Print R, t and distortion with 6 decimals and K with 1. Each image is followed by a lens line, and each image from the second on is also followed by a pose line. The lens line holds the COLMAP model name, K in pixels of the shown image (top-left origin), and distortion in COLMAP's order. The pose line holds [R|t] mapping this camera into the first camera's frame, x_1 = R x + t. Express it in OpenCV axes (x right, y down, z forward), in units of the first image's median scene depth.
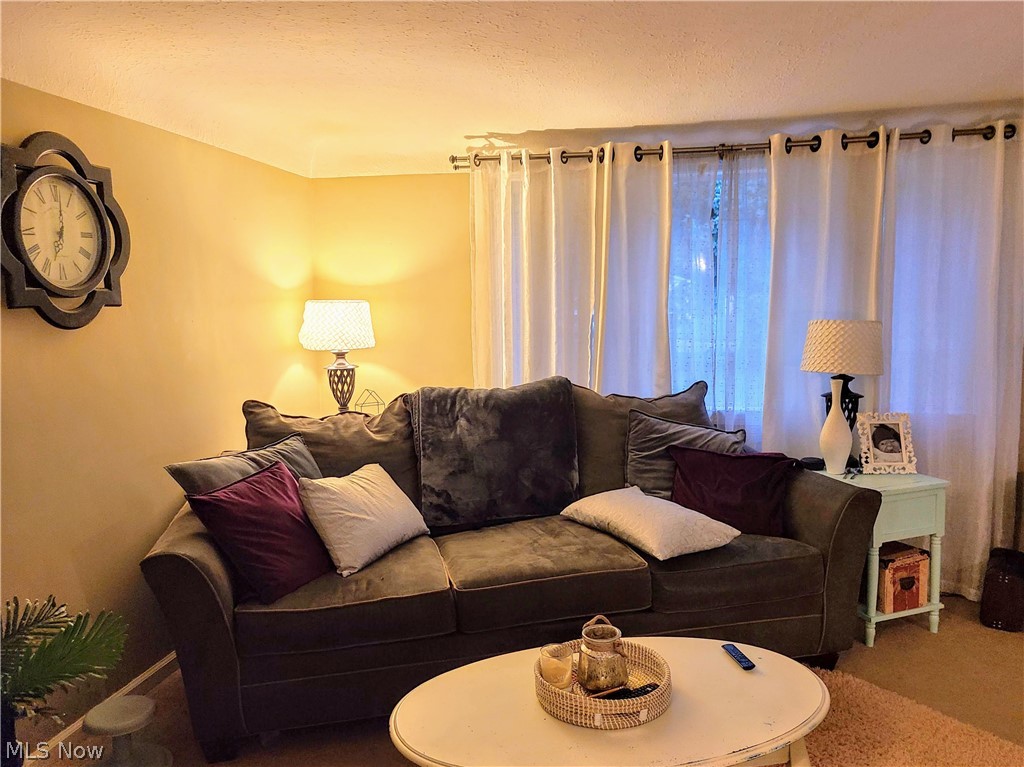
lens RADIAL K [[797.2, 0, 512.0], [0, 797.2, 383.5], [0, 0, 1]] dist [0.052029, -0.000783]
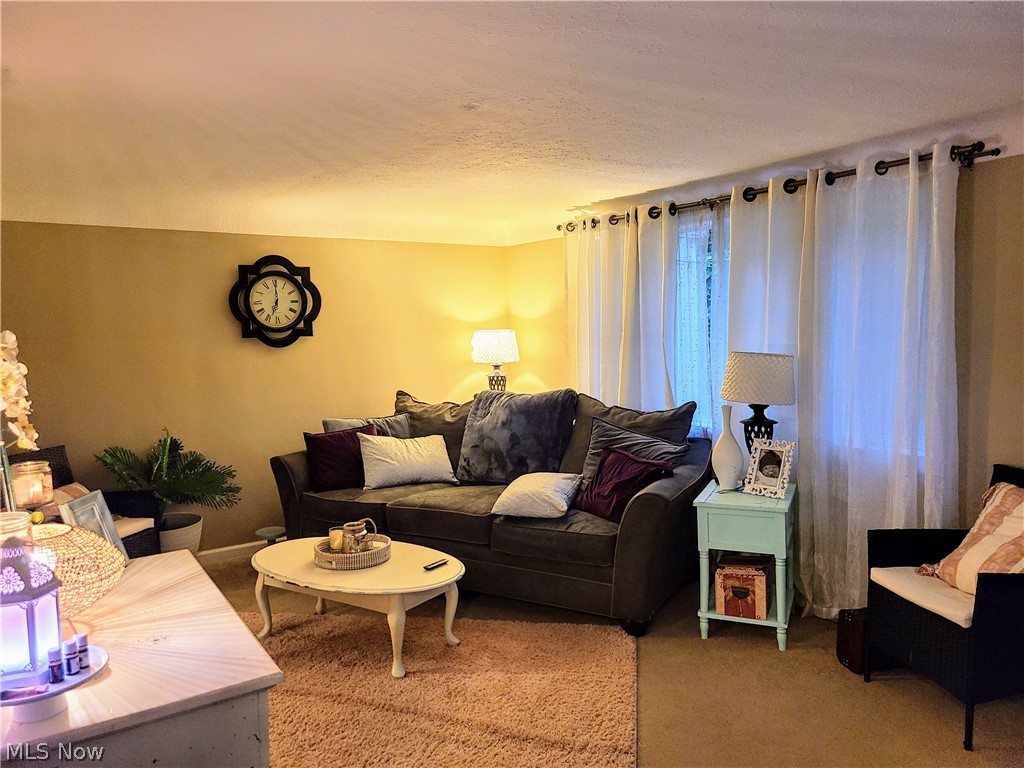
lens RADIAL K [[797.2, 0, 512.0], [0, 797.2, 384.0], [0, 0, 1]] dist [0.052029, -0.000783]
pose [[0.688675, 0.056479, -0.722867, 1.007375], [-0.065064, 0.997753, 0.015969, -0.033216], [0.722145, 0.036035, 0.690802, 0.006313]]
